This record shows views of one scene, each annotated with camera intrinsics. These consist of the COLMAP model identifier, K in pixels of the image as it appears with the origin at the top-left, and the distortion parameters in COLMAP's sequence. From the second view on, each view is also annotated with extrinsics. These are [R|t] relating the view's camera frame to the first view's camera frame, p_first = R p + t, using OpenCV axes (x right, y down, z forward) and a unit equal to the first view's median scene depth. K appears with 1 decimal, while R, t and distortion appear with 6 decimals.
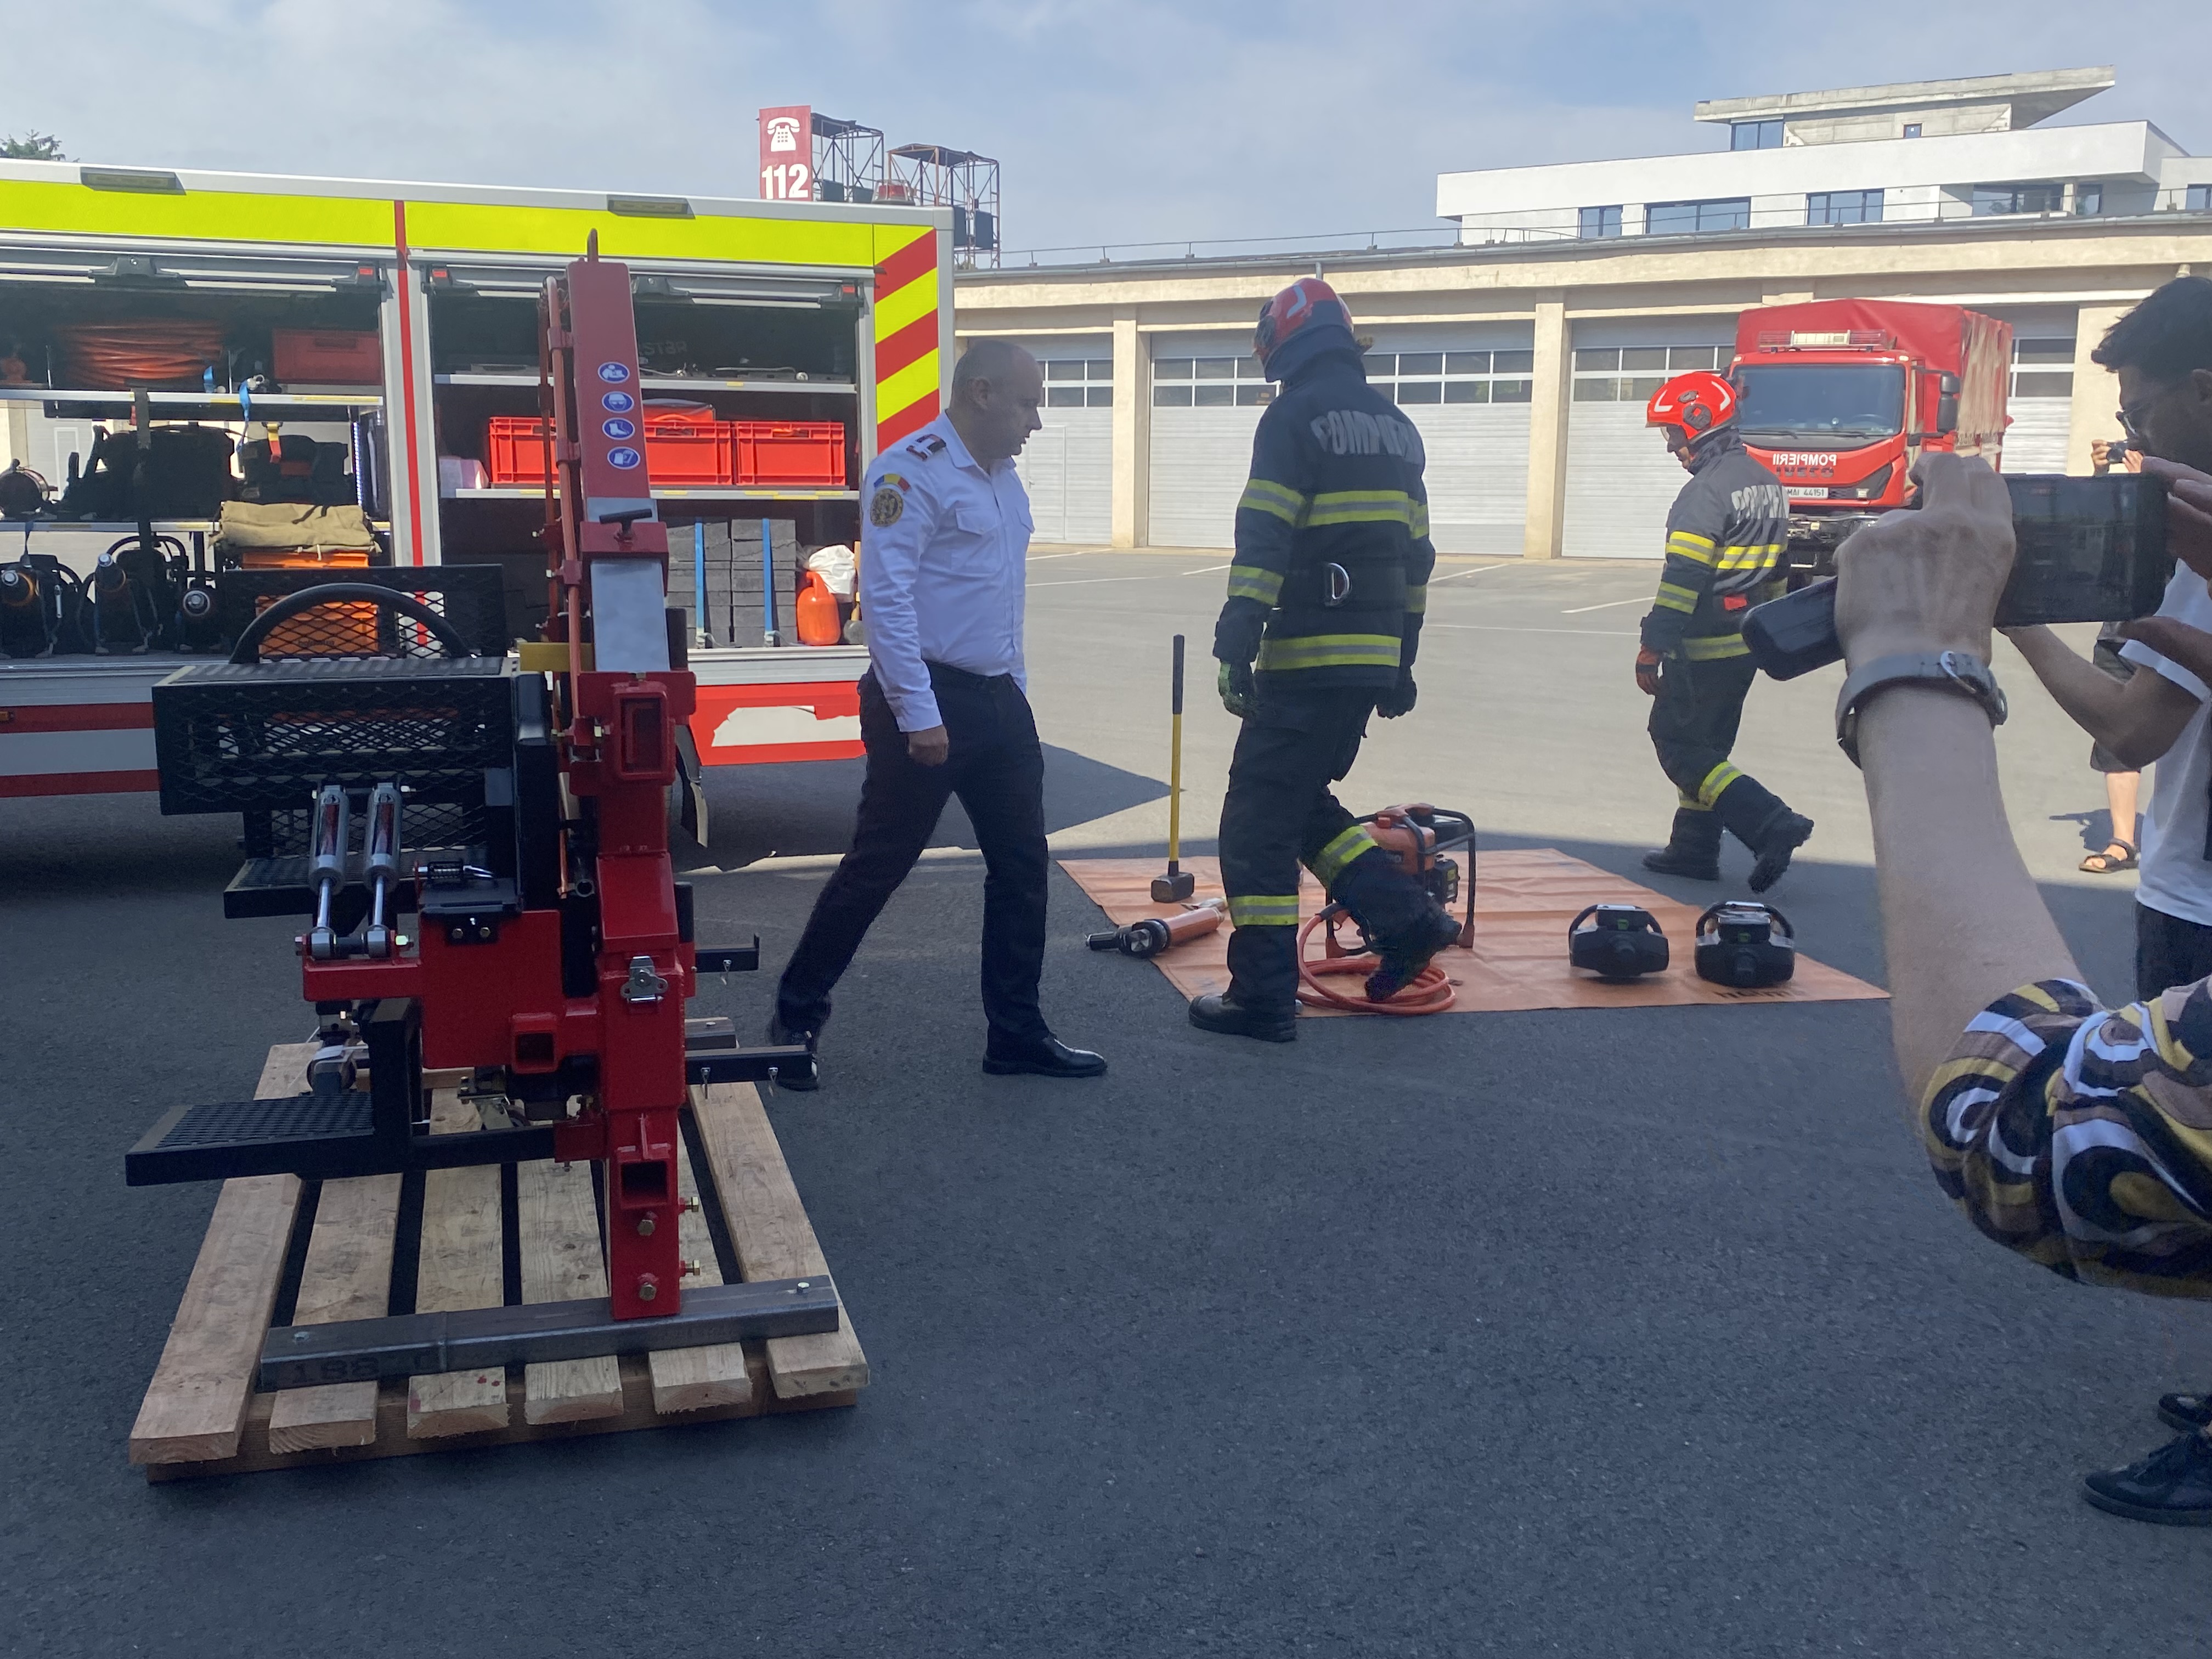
lens RADIAL K [[2144.8, 0, 1118.7], [0, 2144.8, 829.9], [0, 0, 1]] dist [0.016715, 0.000000]
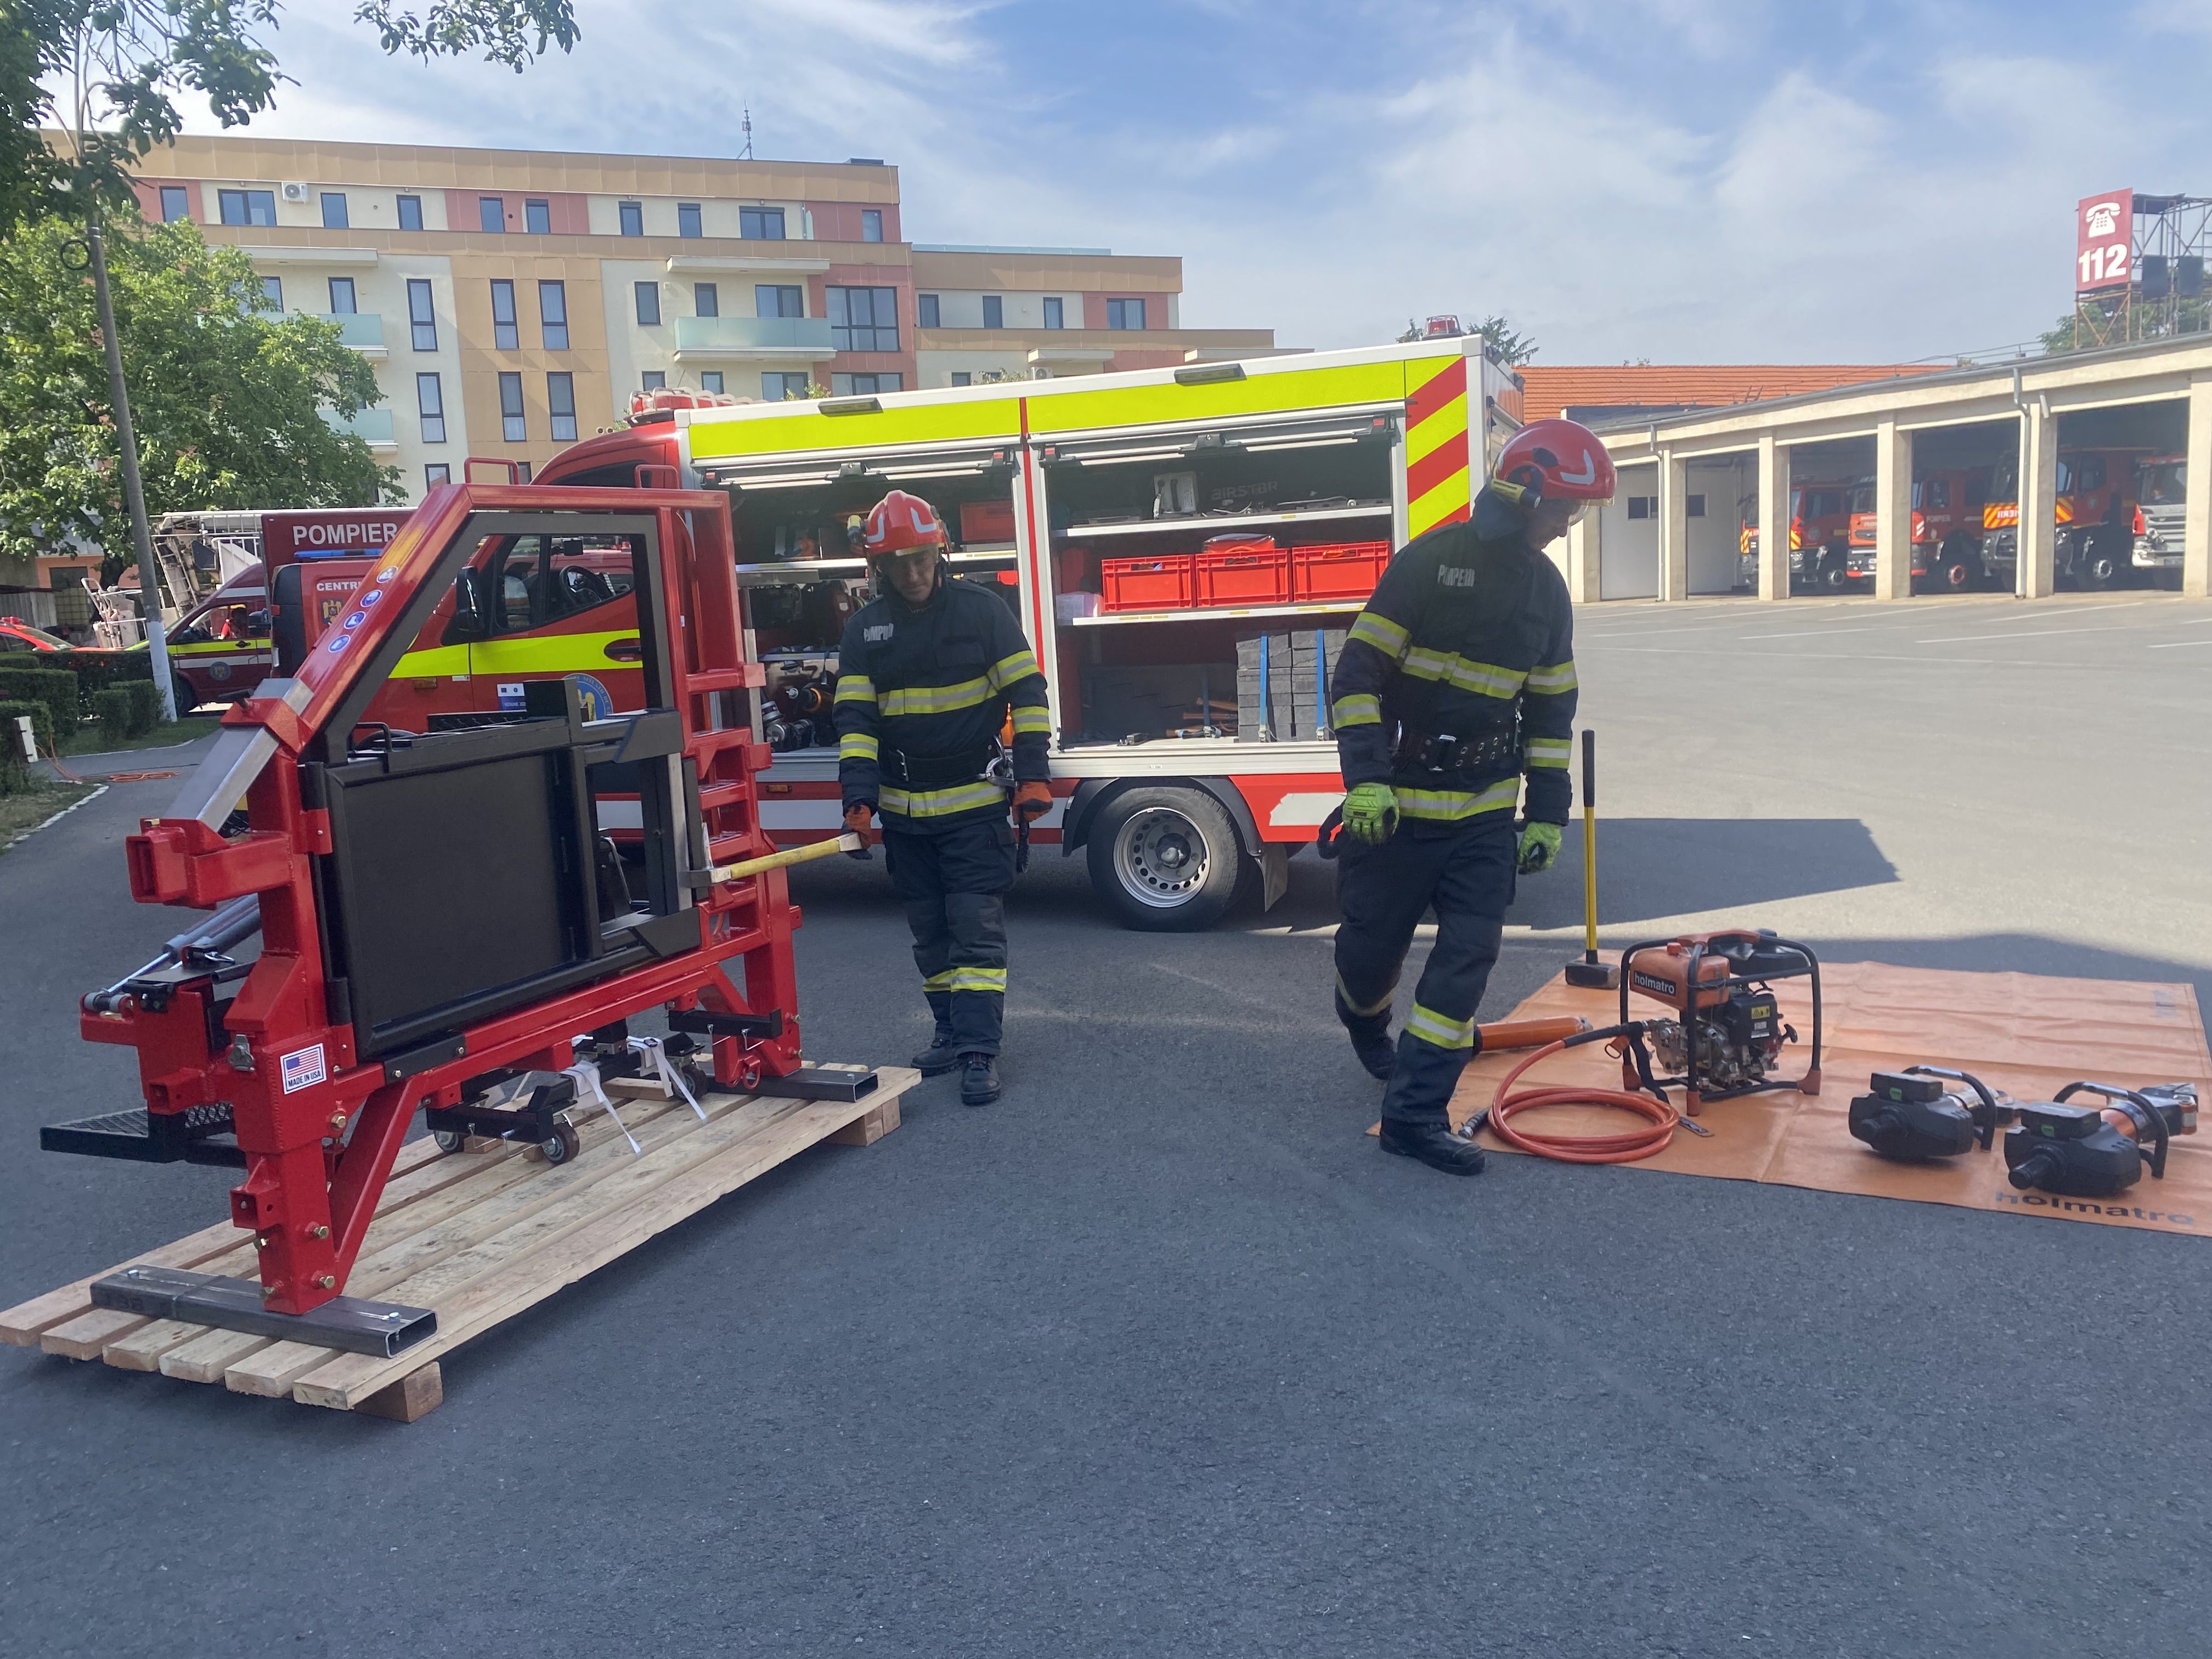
lens RADIAL K [[1748.4, 0, 1134.8], [0, 1748.4, 816.6], [0, 0, 1]] dist [0.016440, -0.014684]
pose [[0.763951, 0.038643, -0.644117, 0.401752], [-0.048367, 0.998826, 0.002559, -0.047130], [0.643459, 0.029199, 0.764923, 0.246036]]
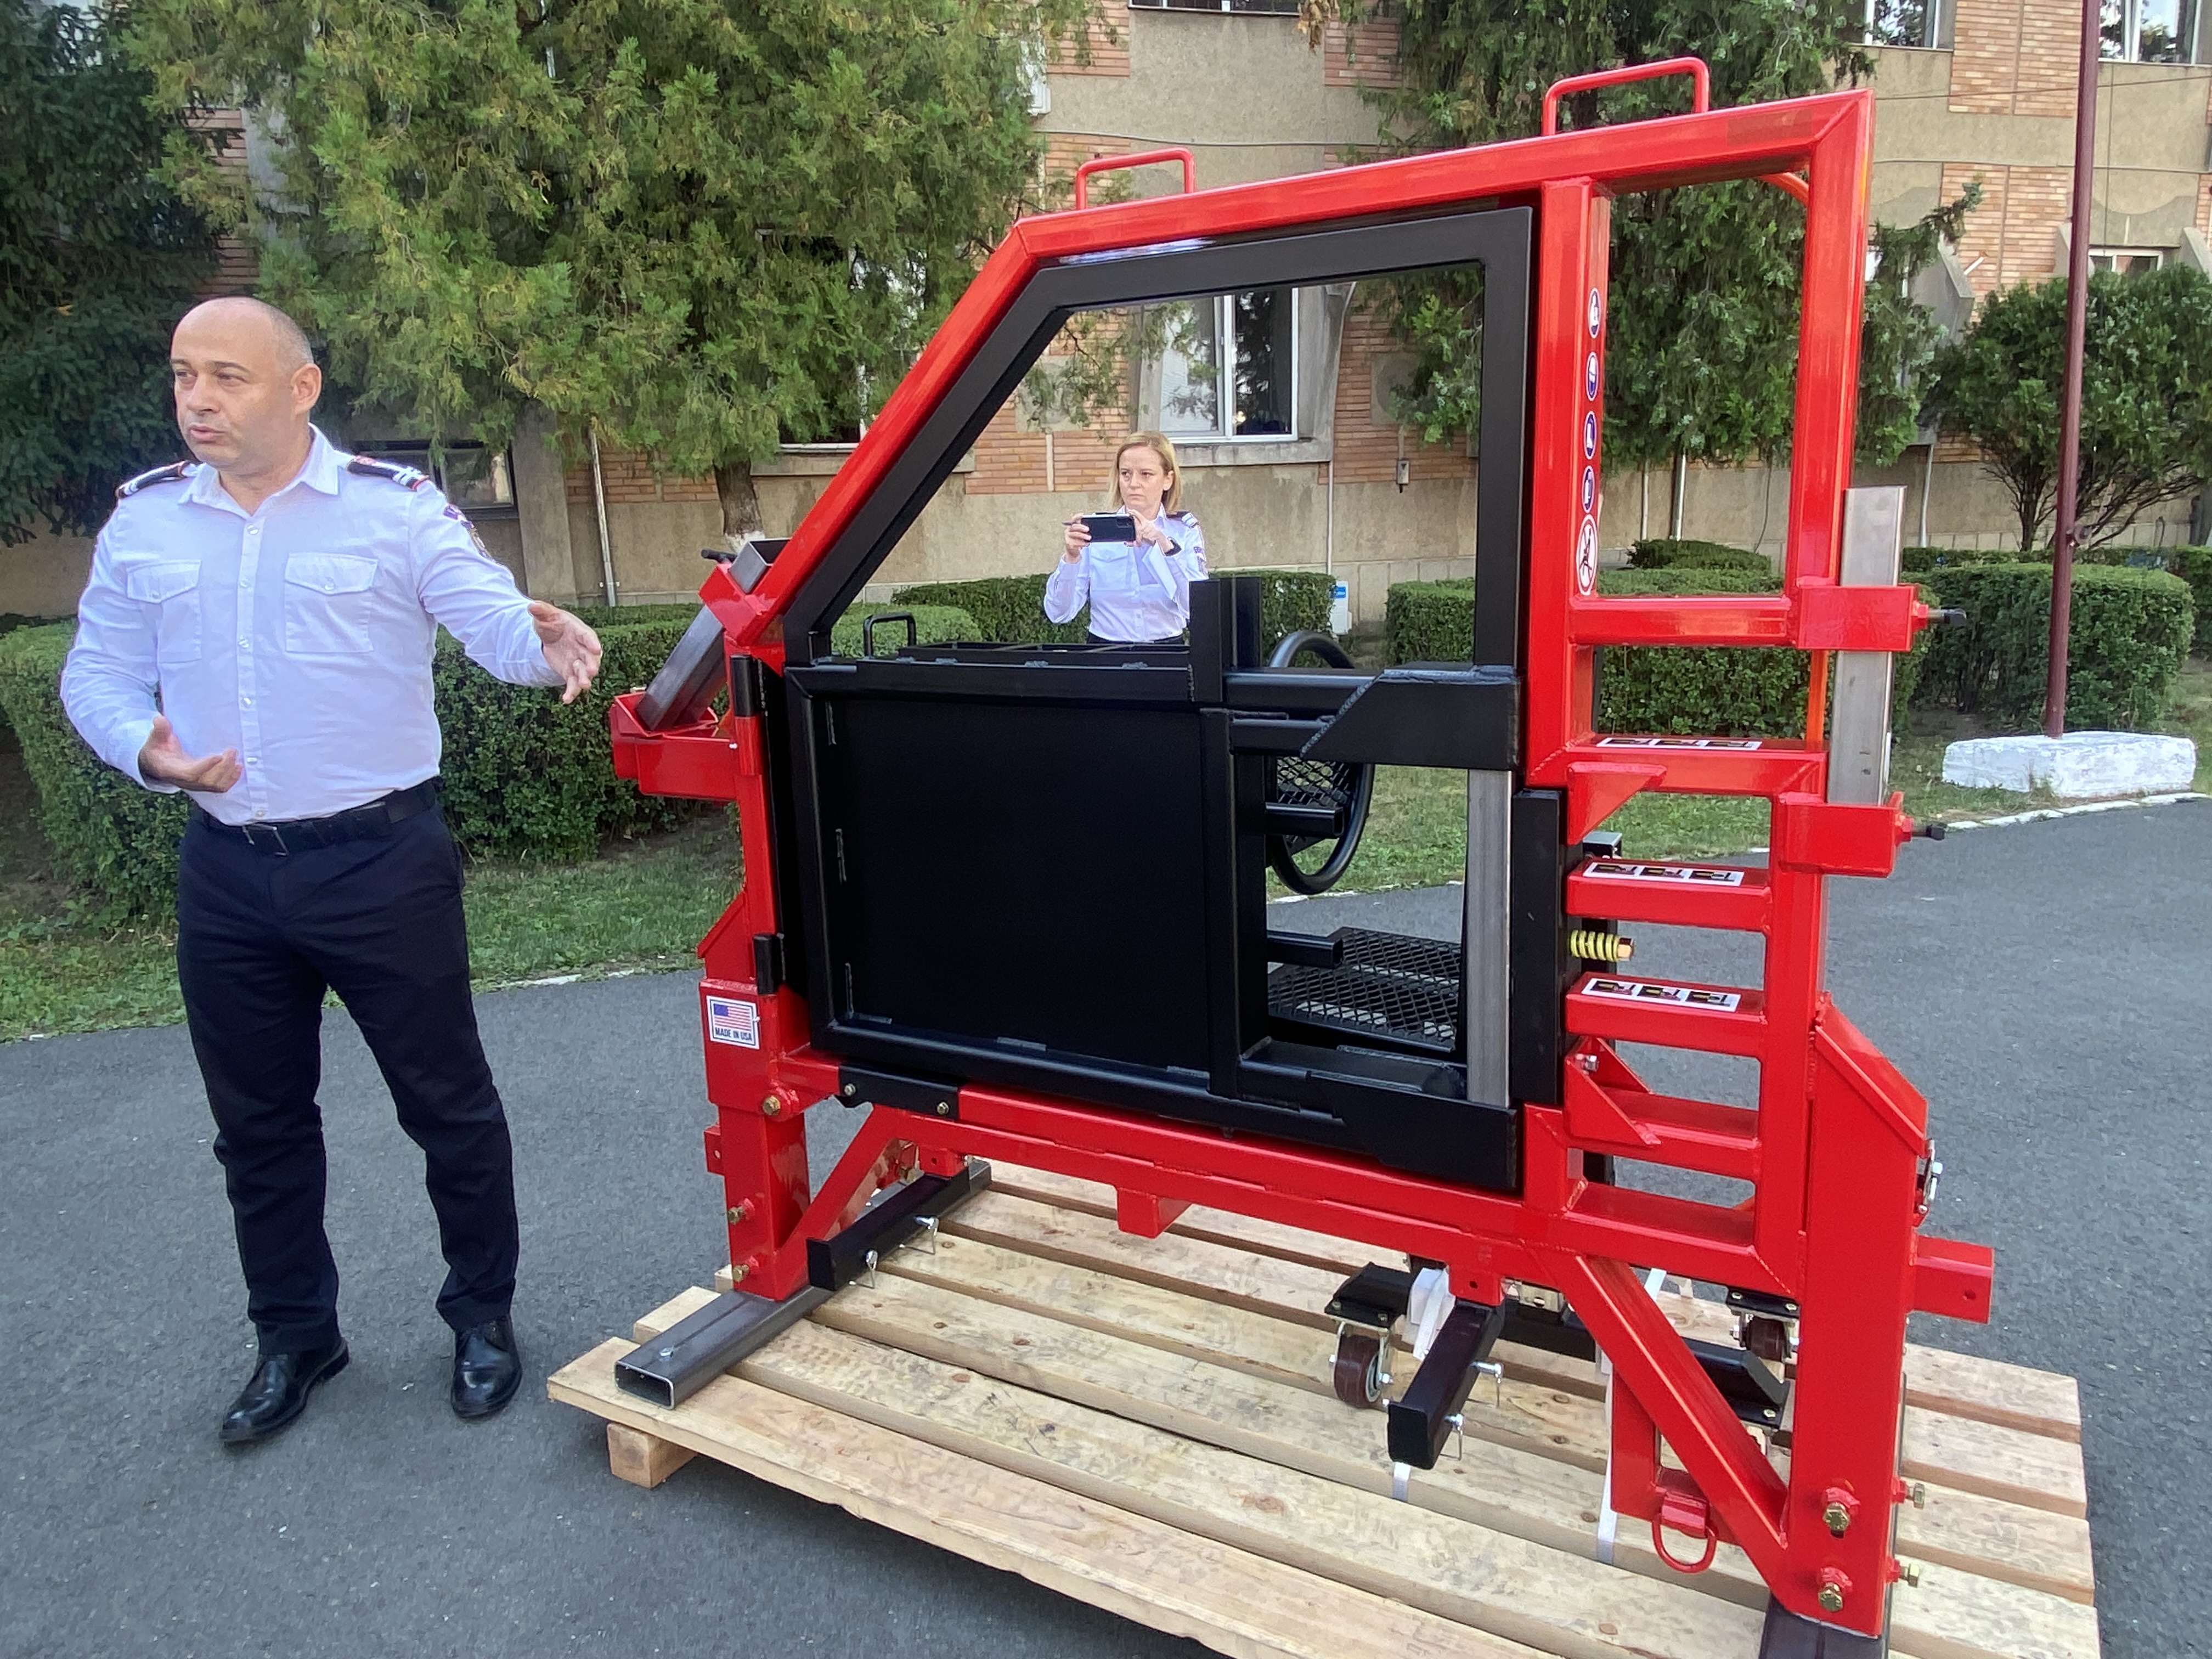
lens RADIAL K [[1483.0, 0, 1104.7], [0, 1483.0, 807.5], [0, 0, 1]] dist [0.024022, -0.028177]
pose [[-0.730372, 0.149694, -0.666444, 0.062069], [-0.084996, 0.948188, 0.306128, -0.122655], [0.677740, 0.280232, -0.679807, 0.754956]]
